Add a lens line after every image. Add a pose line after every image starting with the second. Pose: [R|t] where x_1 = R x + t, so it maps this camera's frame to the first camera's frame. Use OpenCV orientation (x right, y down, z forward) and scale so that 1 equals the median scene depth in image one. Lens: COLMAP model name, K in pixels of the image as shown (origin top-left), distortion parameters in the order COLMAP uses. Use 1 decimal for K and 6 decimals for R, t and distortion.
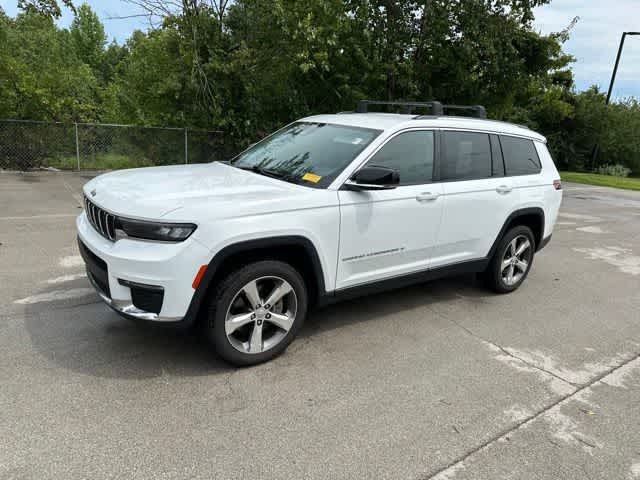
lens RADIAL K [[452.7, 0, 318.5], [0, 452.7, 237.8], [0, 0, 1]] dist [0.036806, -0.044985]
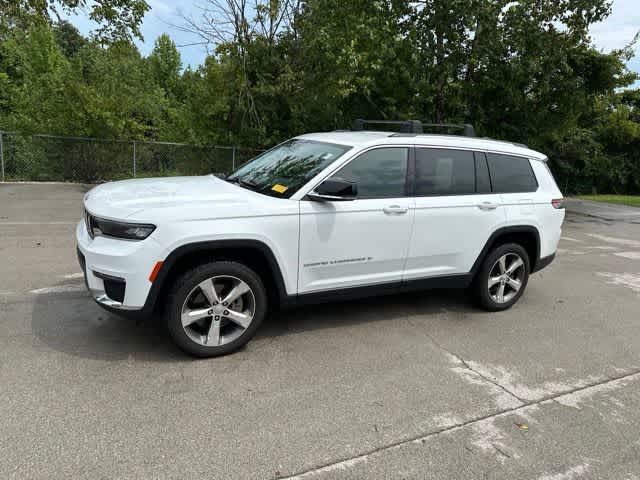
lens RADIAL K [[452.7, 0, 318.5], [0, 452.7, 237.8], [0, 0, 1]] dist [0.036806, -0.044985]
pose [[0.989750, 0.033719, -0.138772, 0.214462], [-0.039612, 0.998417, -0.039921, 0.022516], [0.137206, 0.045009, 0.989519, -0.051519]]
